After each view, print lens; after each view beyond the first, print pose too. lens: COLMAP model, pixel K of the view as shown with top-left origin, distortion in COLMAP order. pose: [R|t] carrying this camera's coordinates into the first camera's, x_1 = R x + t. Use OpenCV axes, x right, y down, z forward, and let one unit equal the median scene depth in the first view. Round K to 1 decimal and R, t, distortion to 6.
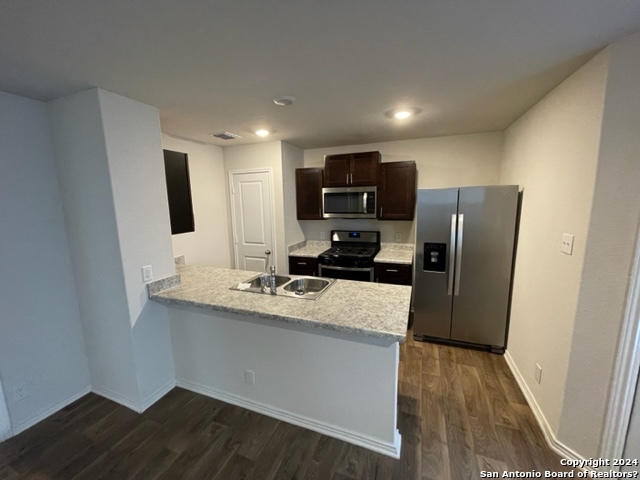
lens RADIAL K [[261.2, 0, 319.7], [0, 261.2, 239.0], [0, 0, 1]] dist [-0.000232, 0.000764]
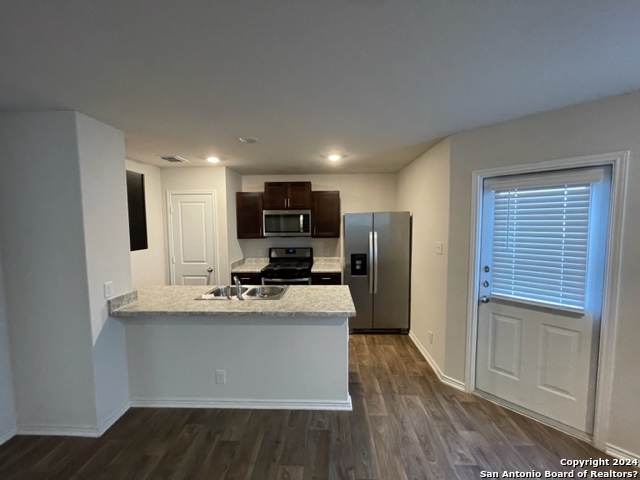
lens RADIAL K [[261.2, 0, 320.3], [0, 261.2, 238.6], [0, 0, 1]] dist [-0.000232, 0.000764]
pose [[0.944259, -0.009528, 0.329067, -0.203540], [0.039313, 0.995692, -0.083978, 0.049559], [-0.326849, 0.092233, 0.940565, -0.207900]]
